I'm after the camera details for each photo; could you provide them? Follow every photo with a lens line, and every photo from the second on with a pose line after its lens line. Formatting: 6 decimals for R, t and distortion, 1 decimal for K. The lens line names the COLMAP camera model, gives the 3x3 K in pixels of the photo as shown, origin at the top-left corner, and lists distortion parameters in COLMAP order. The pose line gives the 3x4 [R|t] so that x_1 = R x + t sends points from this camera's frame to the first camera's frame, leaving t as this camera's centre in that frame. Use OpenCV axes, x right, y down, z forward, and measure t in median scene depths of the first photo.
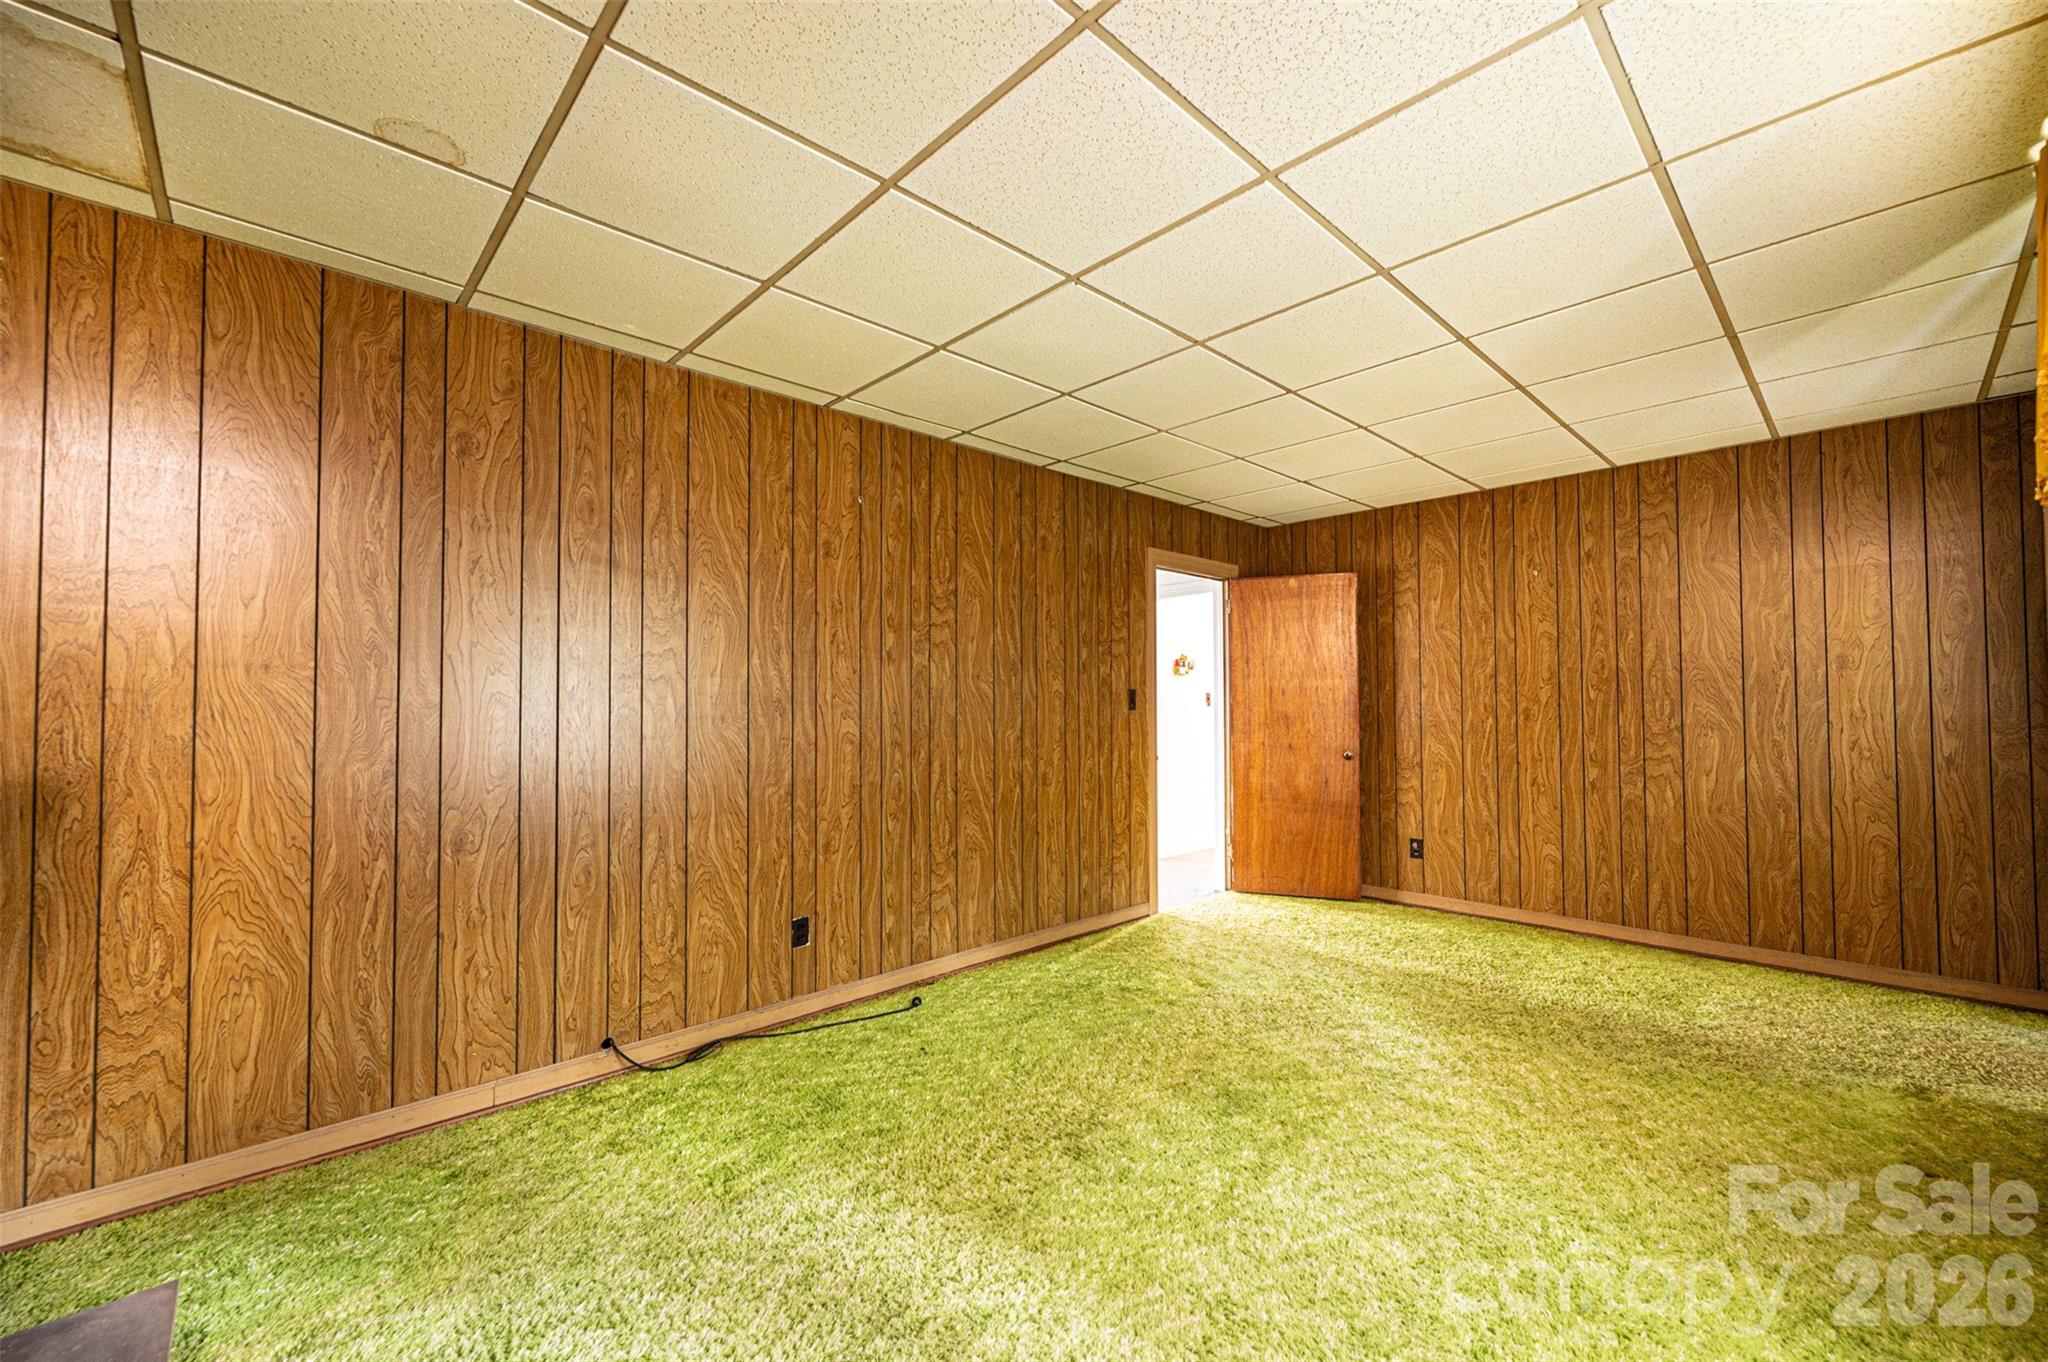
lens RADIAL K [[812.1, 0, 981.0], [0, 812.1, 687.1], [0, 0, 1]] dist [-0.001581, -0.000250]
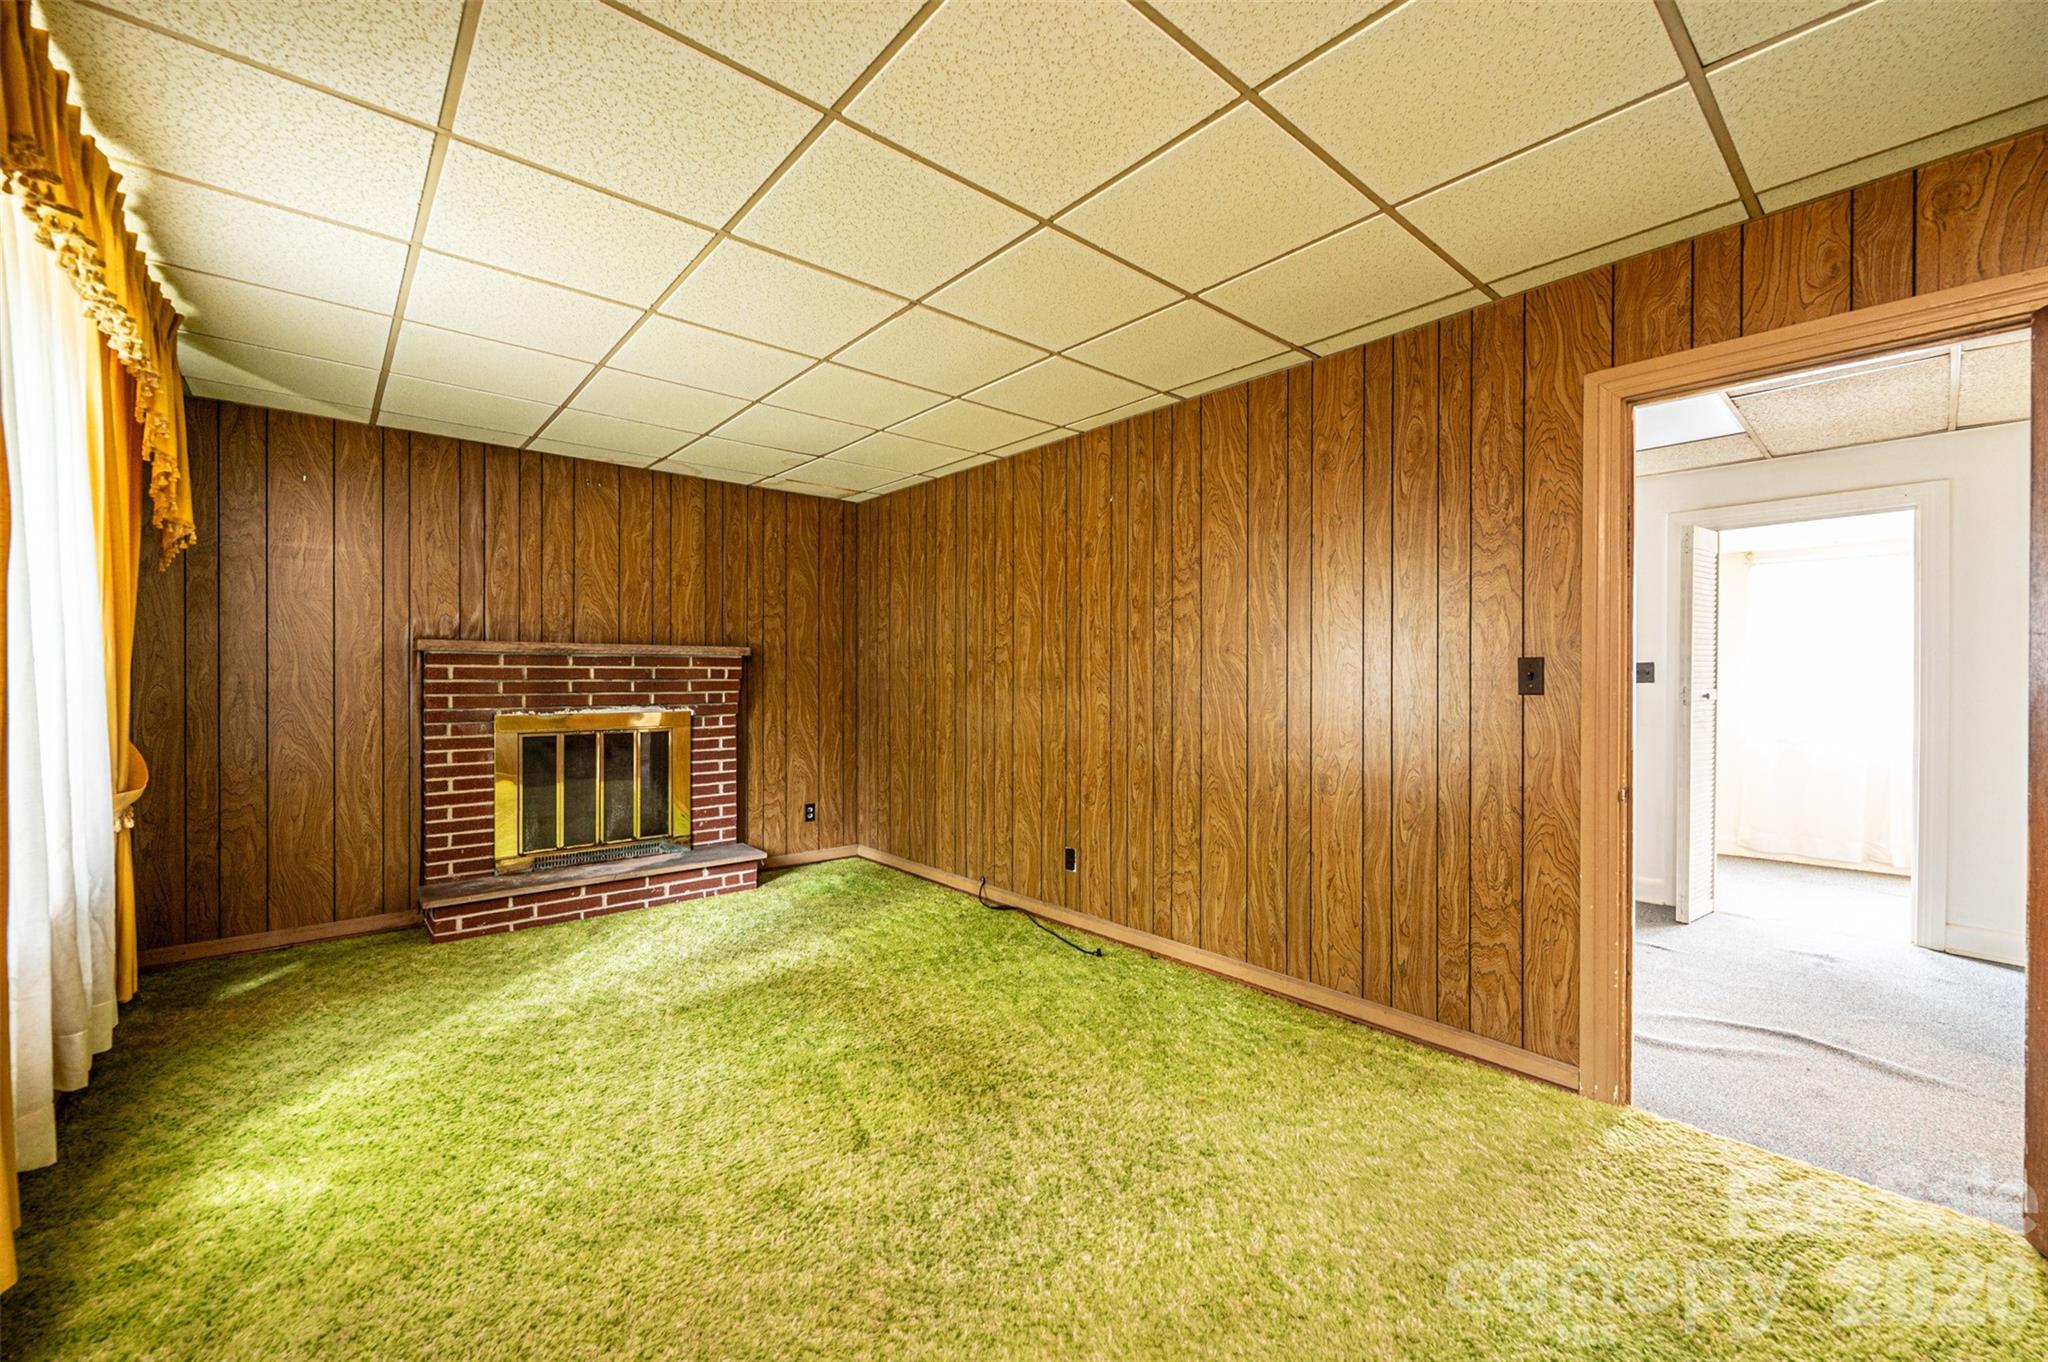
lens RADIAL K [[813.9, 0, 1026.8], [0, 813.9, 683.0], [0, 0, 1]] dist [-0.001182, 0.000027]
pose [[-0.006815, 0.011327, -0.999913, 0.917613], [0.018829, 0.999760, 0.011197, 0.009320], [0.999799, -0.018751, -0.007026, 0.829042]]
